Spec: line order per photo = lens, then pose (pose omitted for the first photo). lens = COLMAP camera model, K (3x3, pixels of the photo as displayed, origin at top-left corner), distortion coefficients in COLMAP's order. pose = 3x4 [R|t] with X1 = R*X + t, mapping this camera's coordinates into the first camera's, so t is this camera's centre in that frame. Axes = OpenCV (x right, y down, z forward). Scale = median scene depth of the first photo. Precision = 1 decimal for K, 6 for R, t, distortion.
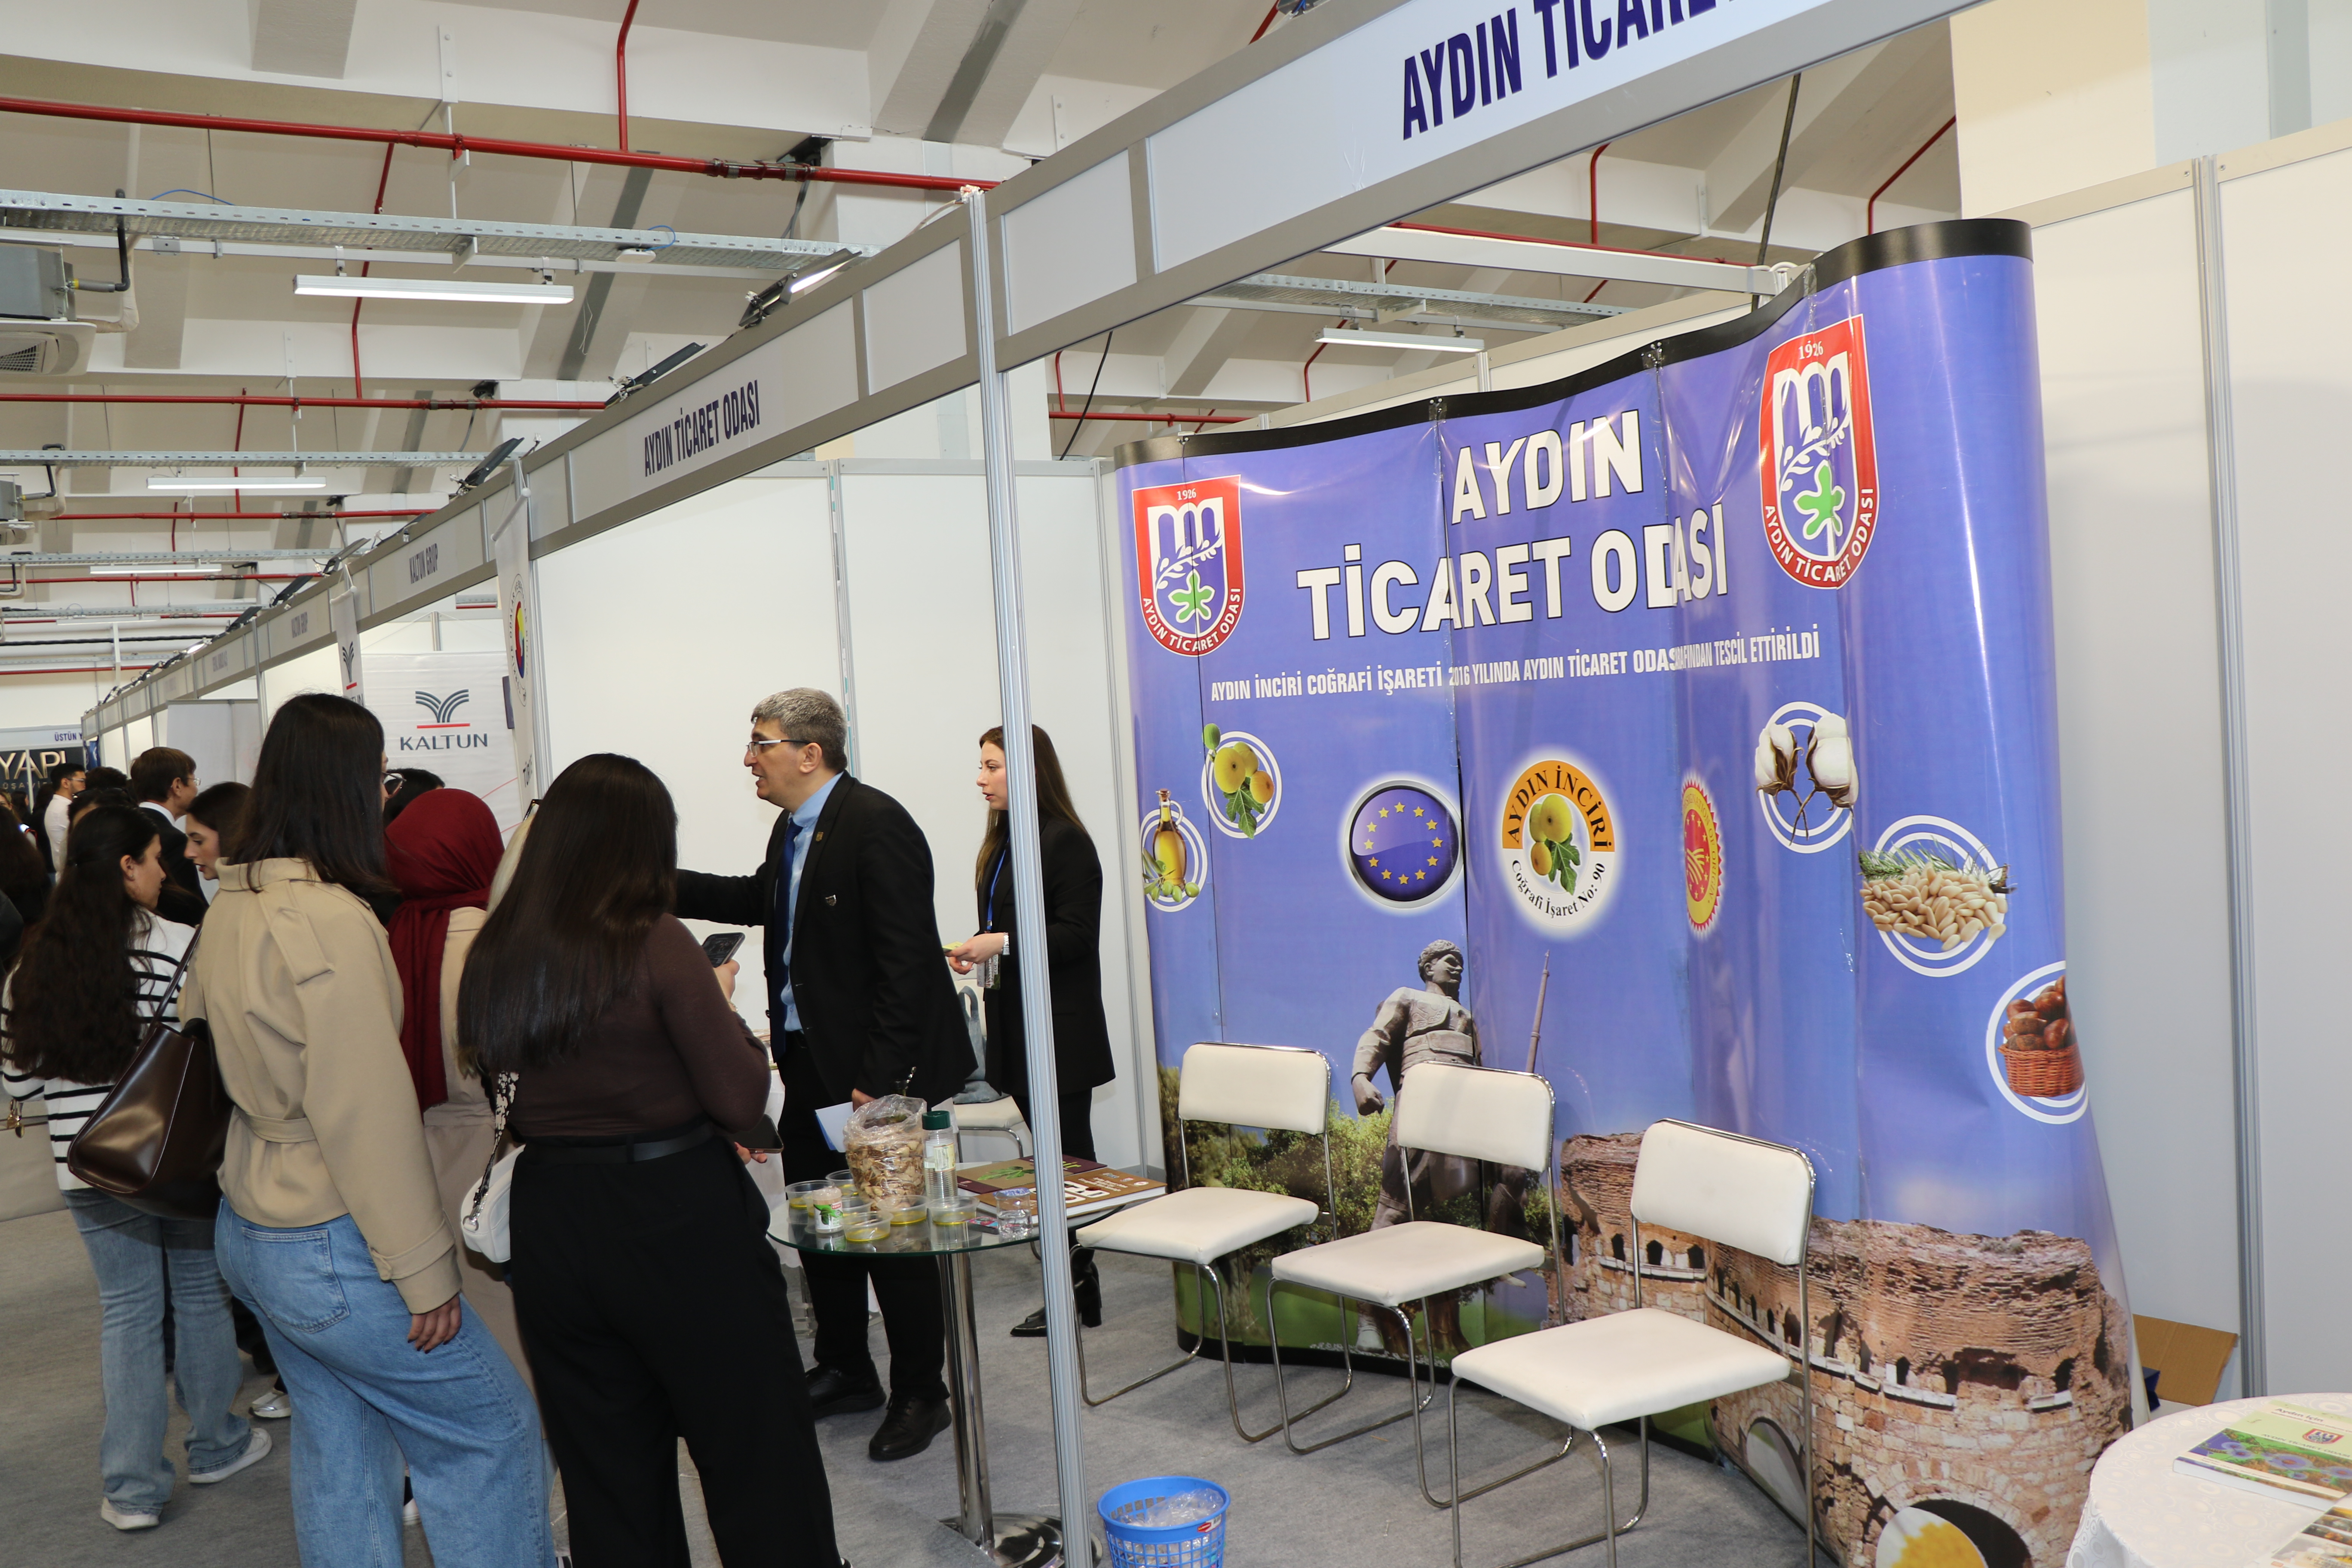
lens RADIAL K [[2034.1, 0, 1180.2], [0, 2034.1, 814.4], [0, 0, 1]] dist [-0.080138, 0.003951]
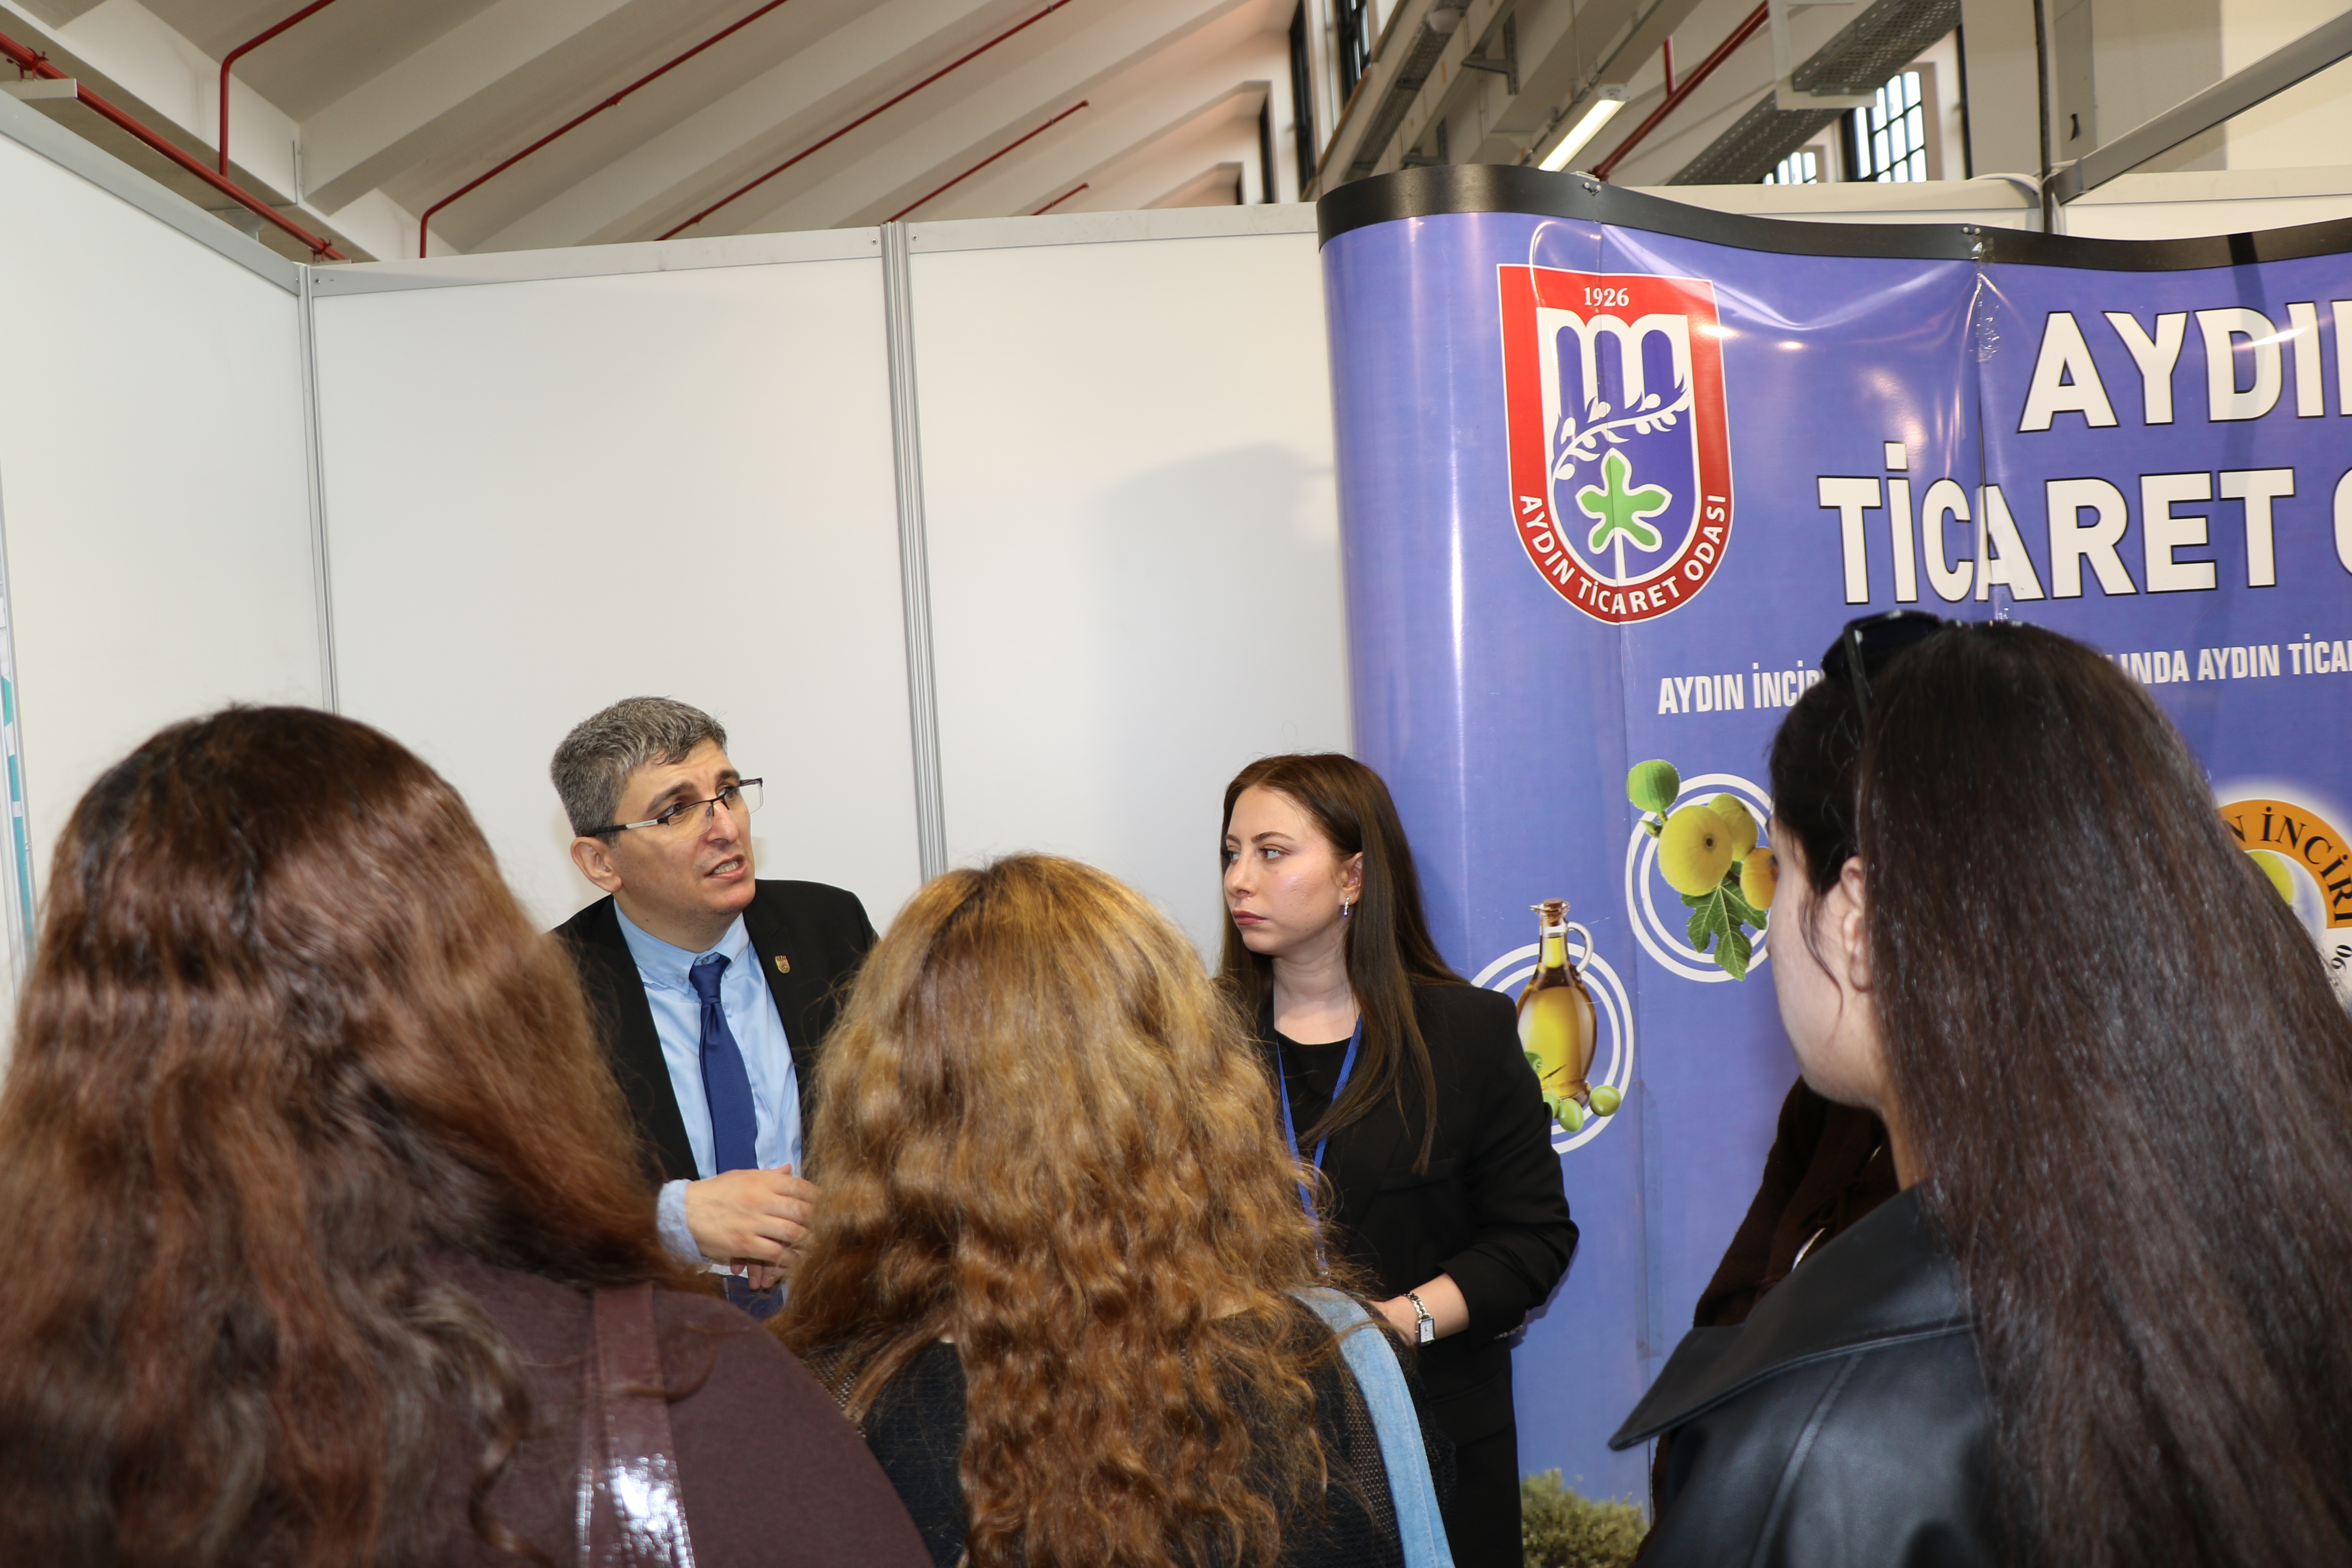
lens RADIAL K [[1913.7, 0, 1164.5], [0, 1913.7, 810.5], [0, 0, 1]] dist [-0.167076, 0.147651]
pose [[0.493267, -0.010331, 0.869817, -0.541350], [0.072976, 0.996896, -0.029543, -0.032876], [-0.866812, 0.078048, 0.492490, 1.057990]]
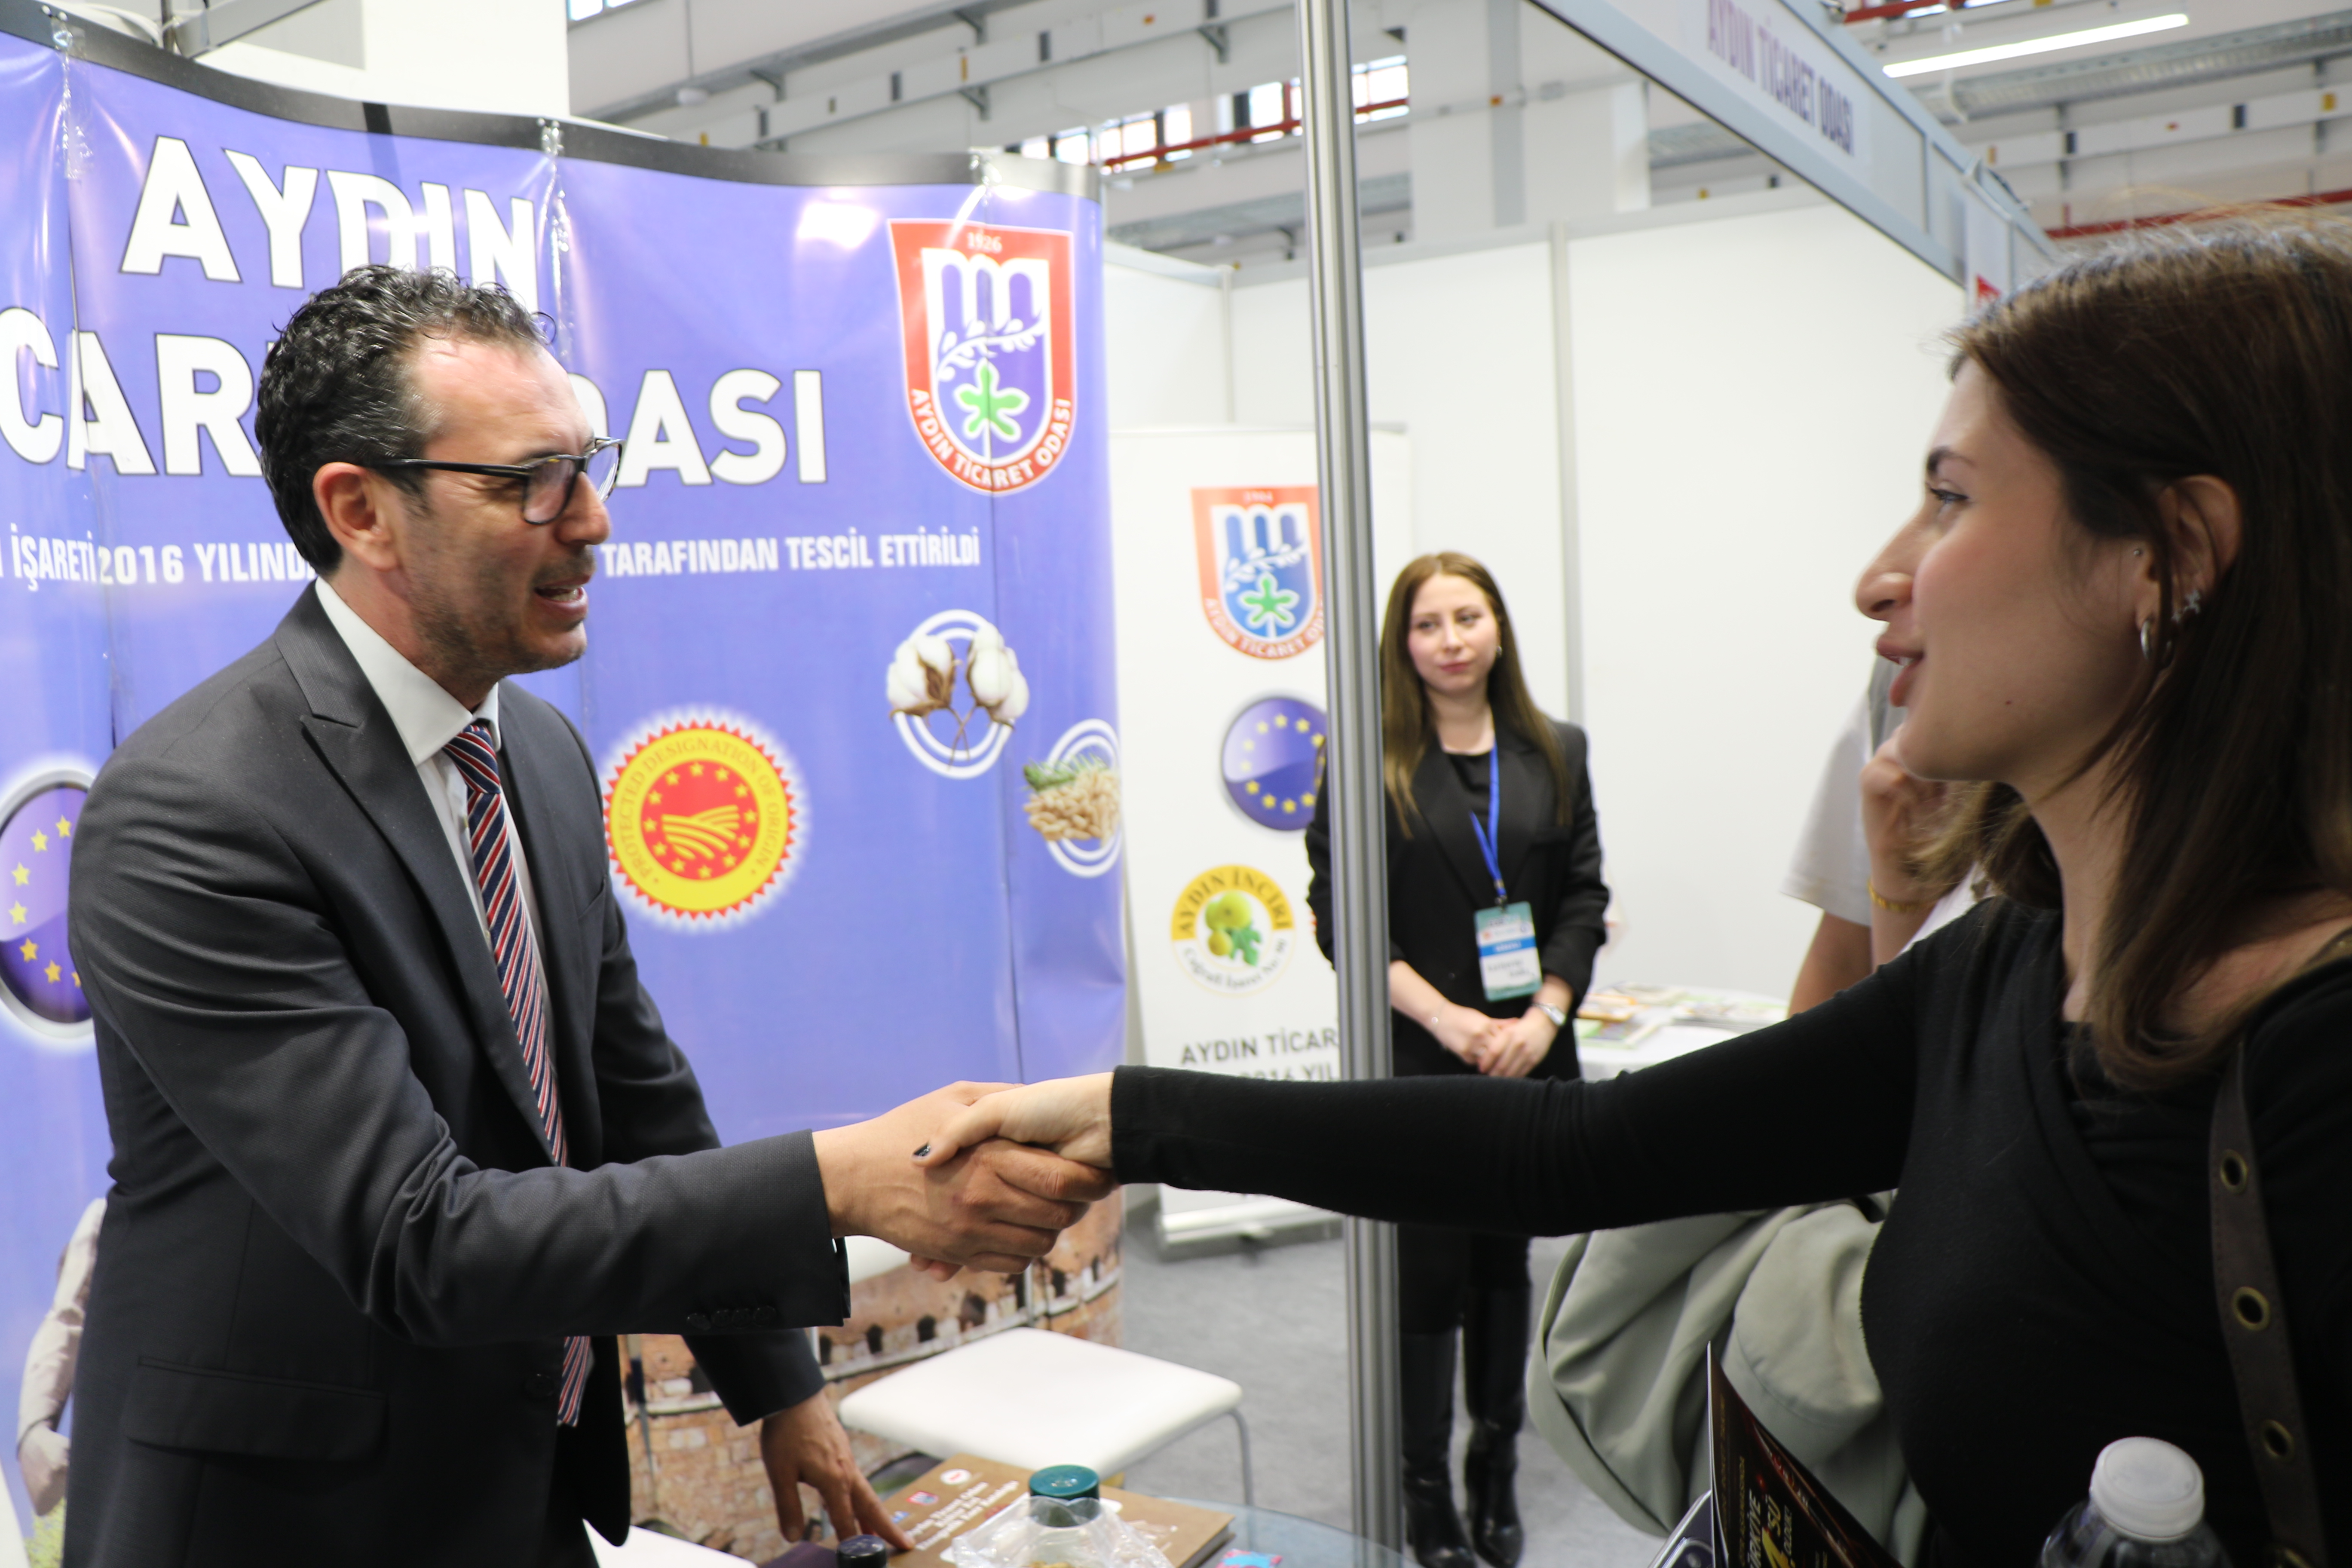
lens RADIAL K [[1918.6, 0, 1177.6], [0, 1918.6, 806.6], [0, 0, 1]] dist [-0.188163, 0.161550]
pose [[-0.393741, 0.002515, 0.919218, -0.441179], [0.117551, 0.991924, 0.047639, 0.002193], [-0.911674, 0.126812, -0.390857, 1.053951]]
